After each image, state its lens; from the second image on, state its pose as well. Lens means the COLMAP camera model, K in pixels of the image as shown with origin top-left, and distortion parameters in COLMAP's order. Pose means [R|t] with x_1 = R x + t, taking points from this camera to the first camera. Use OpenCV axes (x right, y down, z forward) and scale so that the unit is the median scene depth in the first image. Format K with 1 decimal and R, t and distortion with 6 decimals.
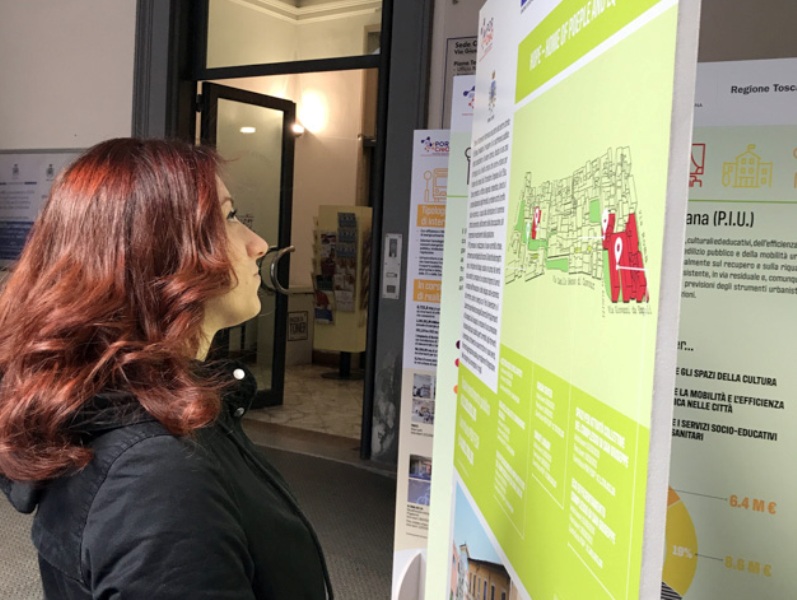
lens RADIAL K [[873.0, 0, 401.8], [0, 873.0, 291.2], [0, 0, 1]] dist [0.178116, -0.793273]
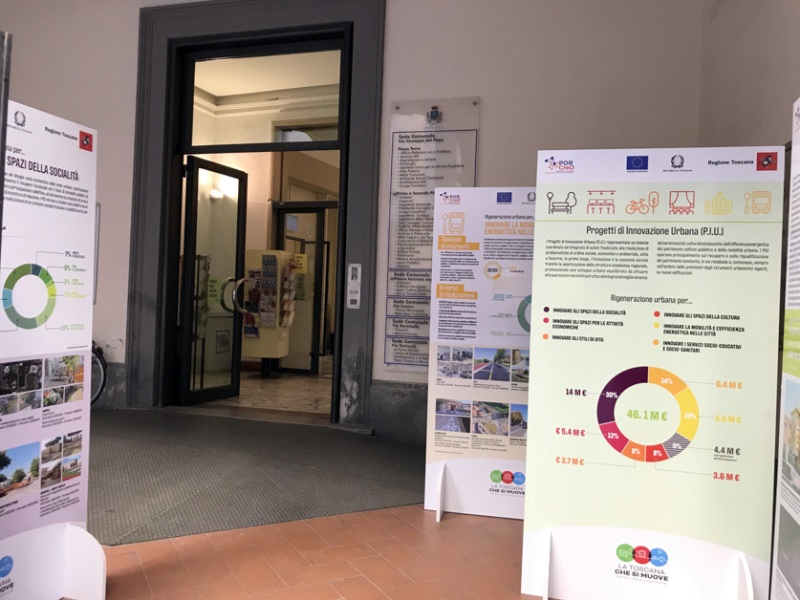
lens RADIAL K [[651.6, 0, 399.5], [0, 651.6, 295.4], [0, 0, 1]] dist [0.103433, -0.346999]
pose [[0.964620, -0.016047, 0.263154, -0.219678], [0.027537, 0.998819, -0.040032, 0.031666], [-0.262201, 0.045862, 0.963923, -0.054521]]
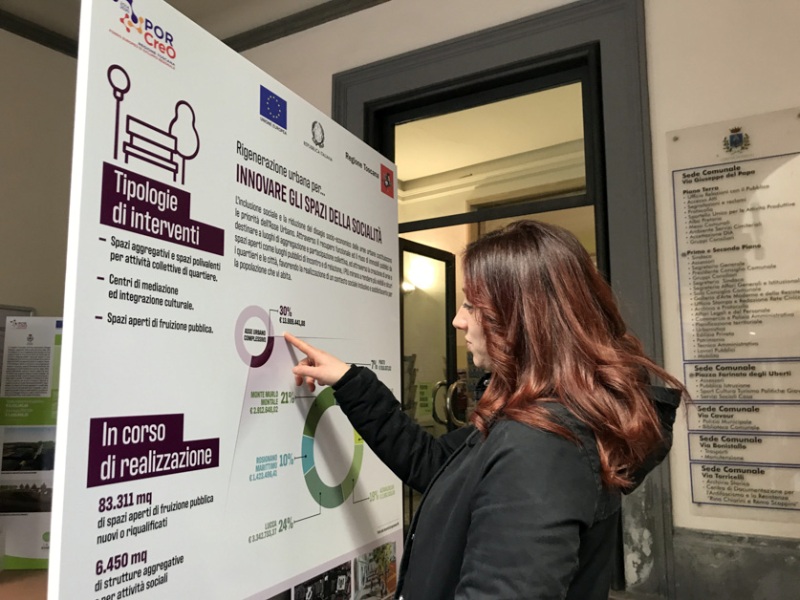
lens RADIAL K [[665.1, 0, 394.0], [0, 665.1, 295.7], [0, 0, 1]] dist [0.012949, -0.009070]
pose [[0.998561, -0.050531, 0.017956, -0.291721], [0.053054, 0.979668, -0.193483, 0.001526], [-0.007814, 0.194158, 0.980939, 0.219632]]
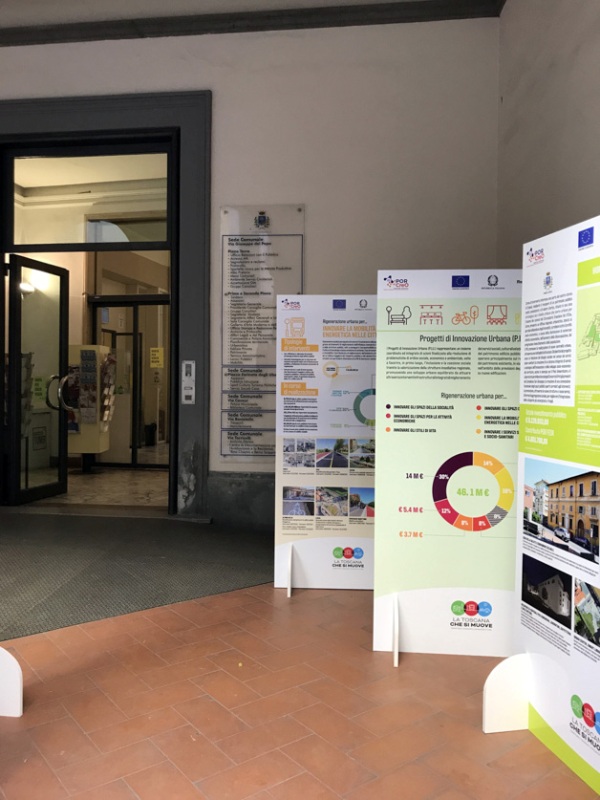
lens RADIAL K [[651.6, 0, 309.7], [0, 651.6, 391.1], [0, 0, 1]] dist [0.103433, -0.346999]
pose [[0.907262, -0.047611, 0.417863, -0.288923], [0.059560, 0.998103, -0.015595, 0.016149], [-0.416328, 0.039037, 0.908376, -0.103972]]
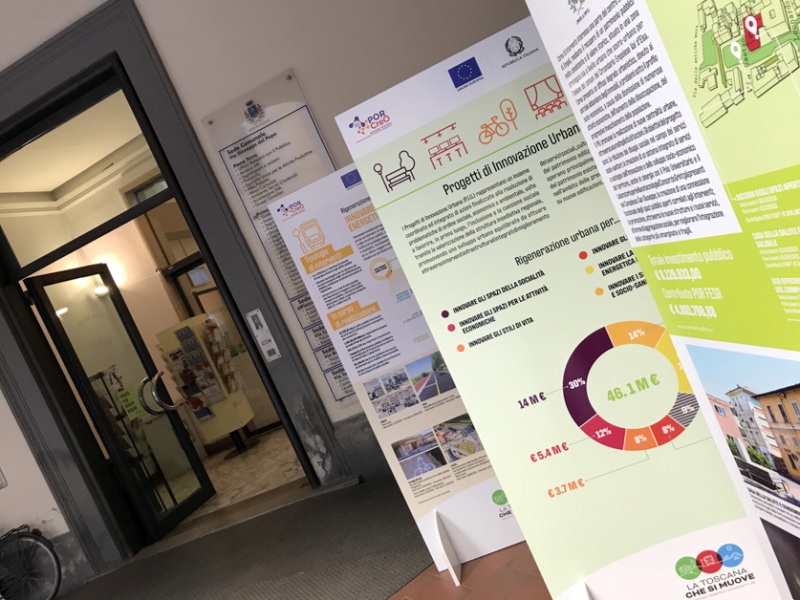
lens RADIAL K [[665.1, 0, 394.0], [0, 665.1, 295.7], [0, 0, 1]] dist [0.012949, -0.009070]
pose [[0.840154, -0.457745, 0.290880, -0.100915], [0.475162, 0.879815, 0.012105, -0.002100], [-0.261462, 0.128045, 0.956683, 0.060827]]
